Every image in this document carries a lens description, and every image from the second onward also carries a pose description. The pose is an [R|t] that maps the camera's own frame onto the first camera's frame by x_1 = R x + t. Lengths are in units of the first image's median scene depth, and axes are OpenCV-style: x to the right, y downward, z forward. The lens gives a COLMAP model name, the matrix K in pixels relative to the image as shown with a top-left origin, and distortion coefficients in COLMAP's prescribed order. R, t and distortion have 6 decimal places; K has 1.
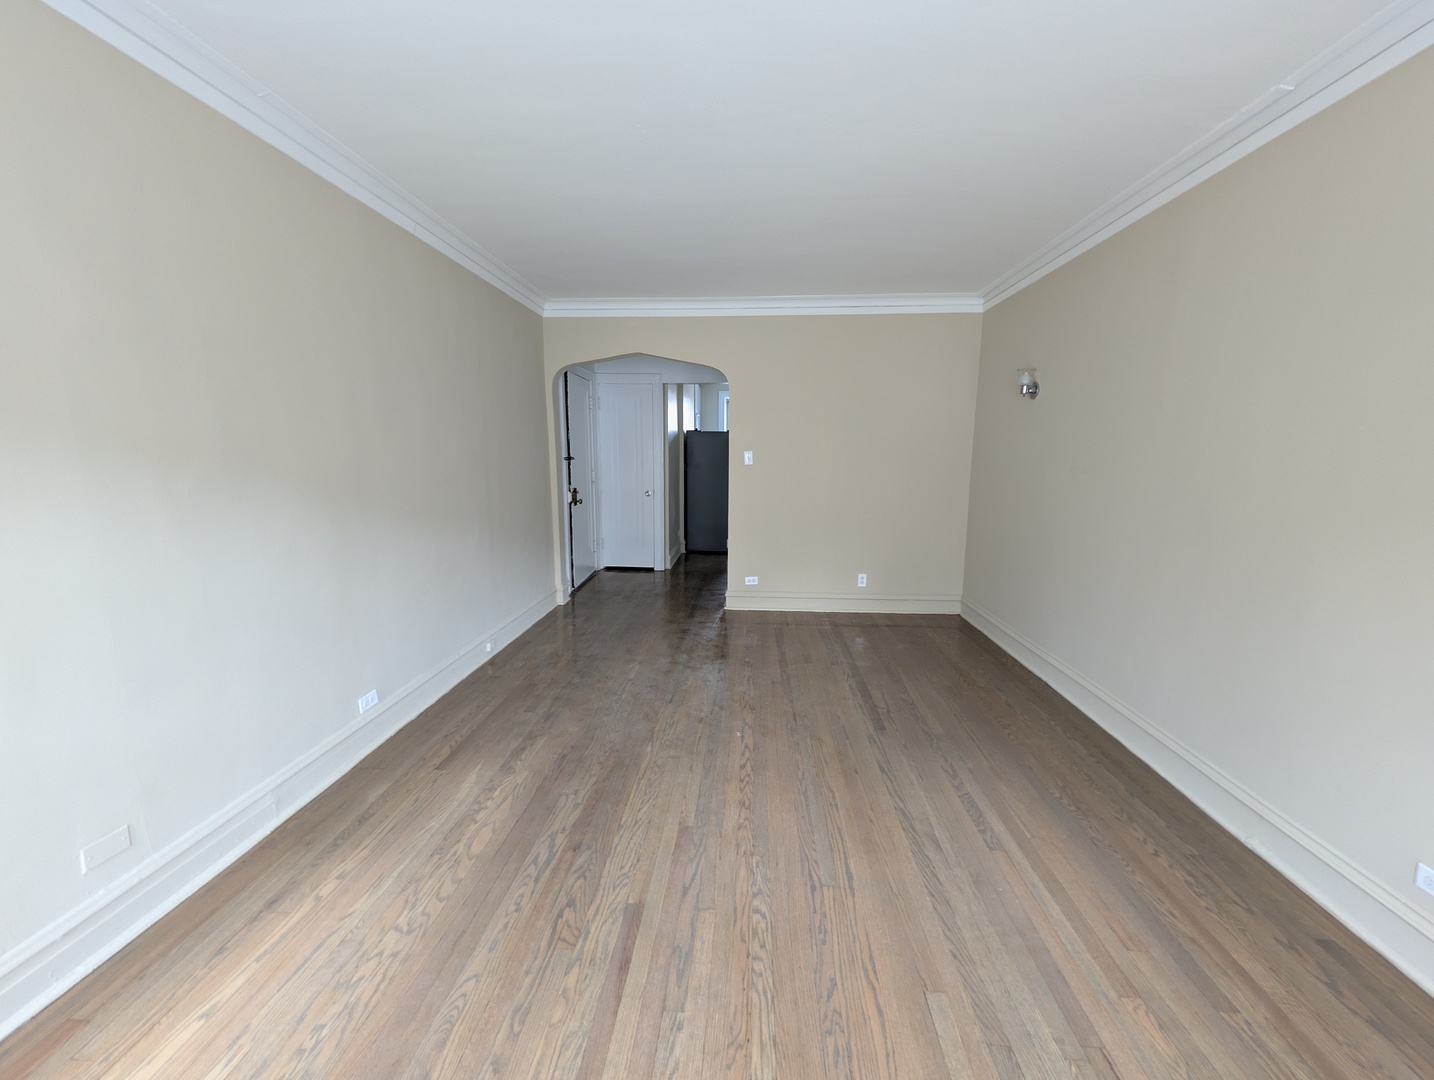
lens RADIAL K [[556.2, 0, 721.4], [0, 556.2, 538.7], [0, 0, 1]] dist [0.008102, -0.001104]
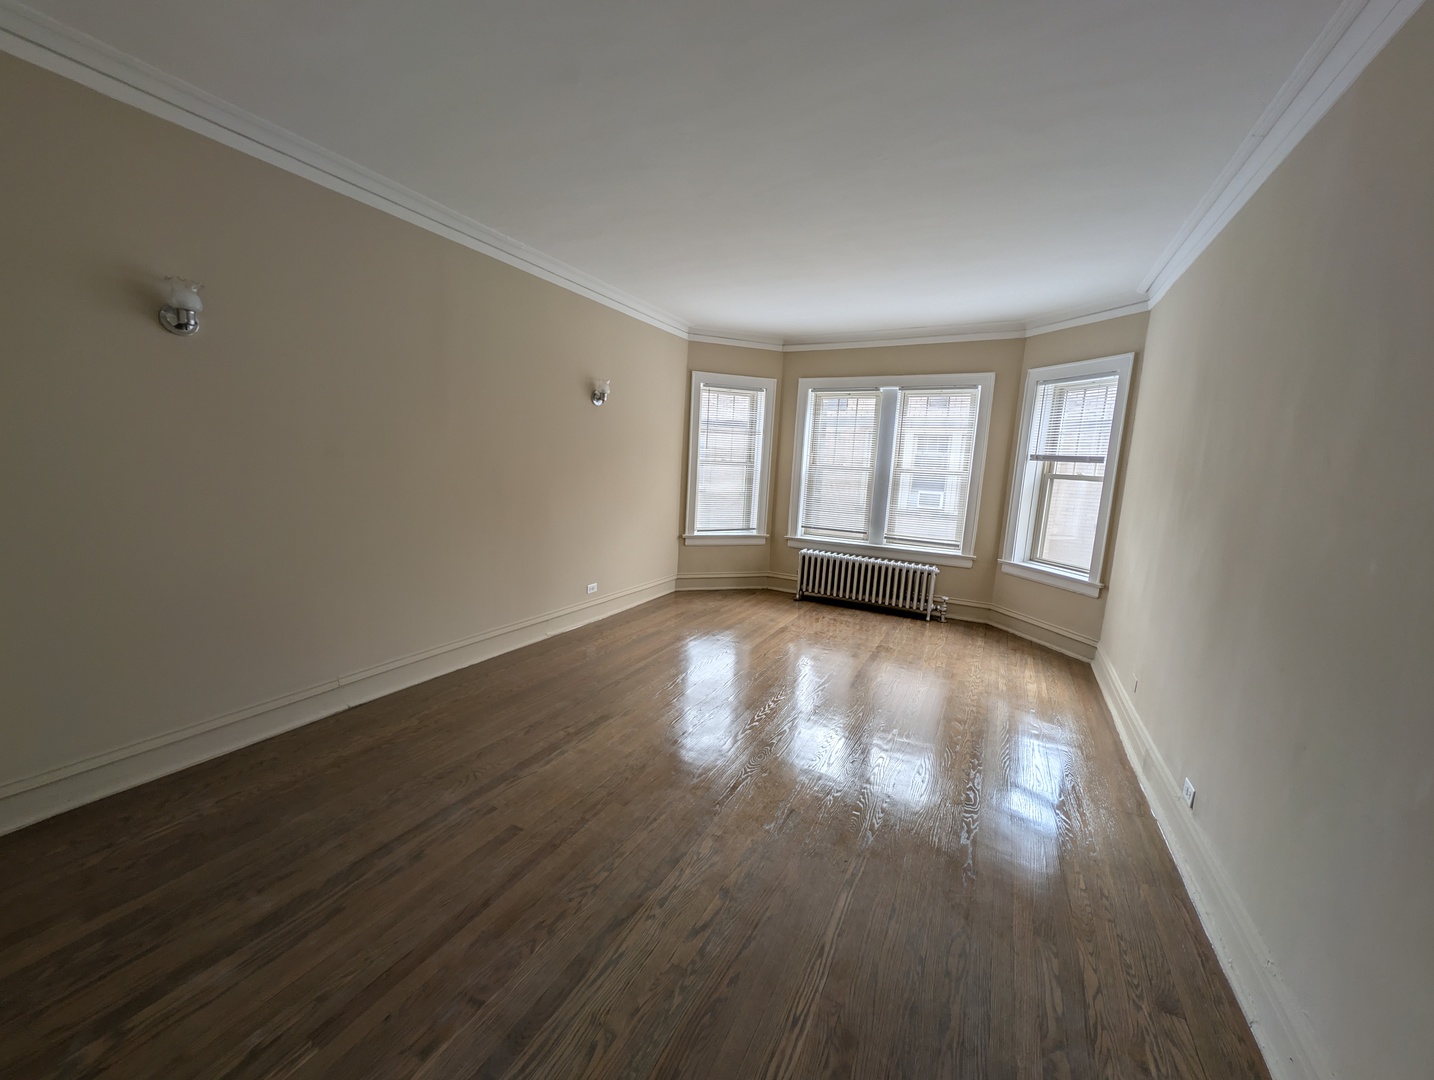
lens RADIAL K [[556.2, 0, 710.9], [0, 556.2, 534.7], [0, 0, 1]] dist [0.008102, -0.001104]
pose [[-0.908086, -0.110822, 0.403854, -0.262485], [0.009581, 0.958600, 0.284594, -0.265041], [-0.418674, 0.262305, -0.869430, 1.677235]]
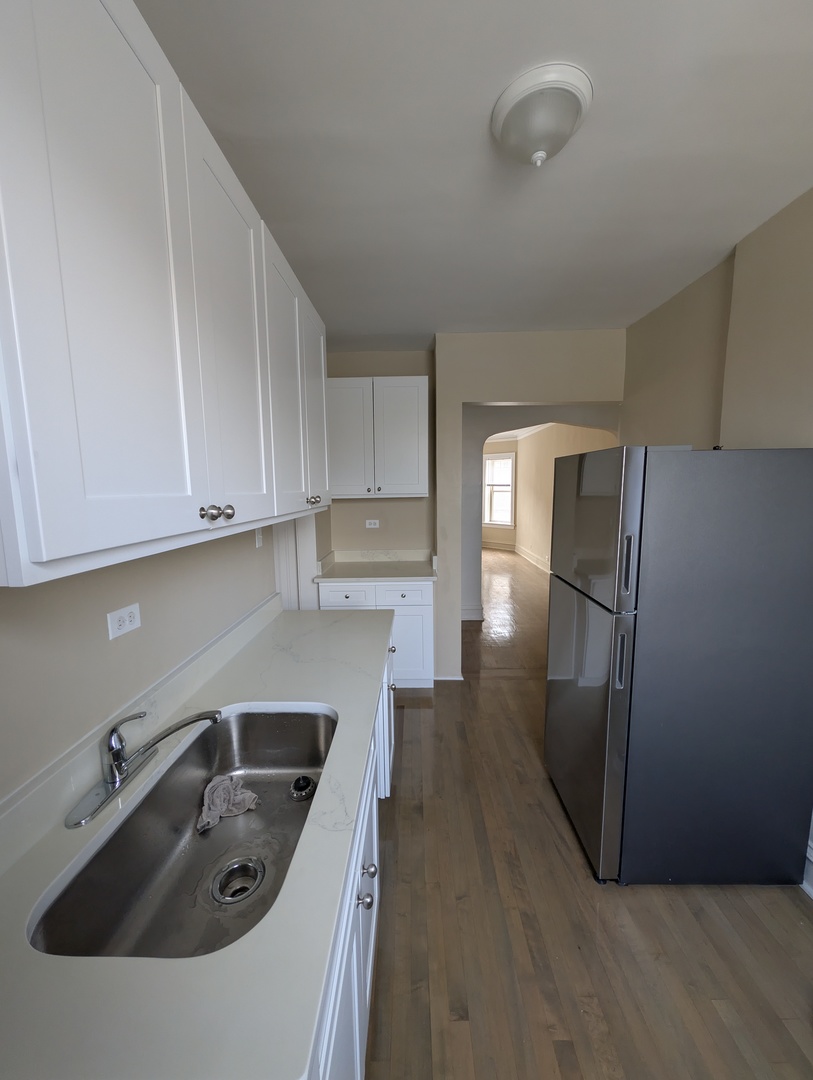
lens RADIAL K [[418.9, 0, 407.0], [0, 418.9, 539.8], [0, 0, 1]] dist [0.008102, -0.001104]
pose [[-0.998936, 0.012681, -0.044339, 0.383541], [-0.000674, 0.957336, 0.288977, -0.574770], [0.046112, 0.288699, -0.956309, 3.216869]]
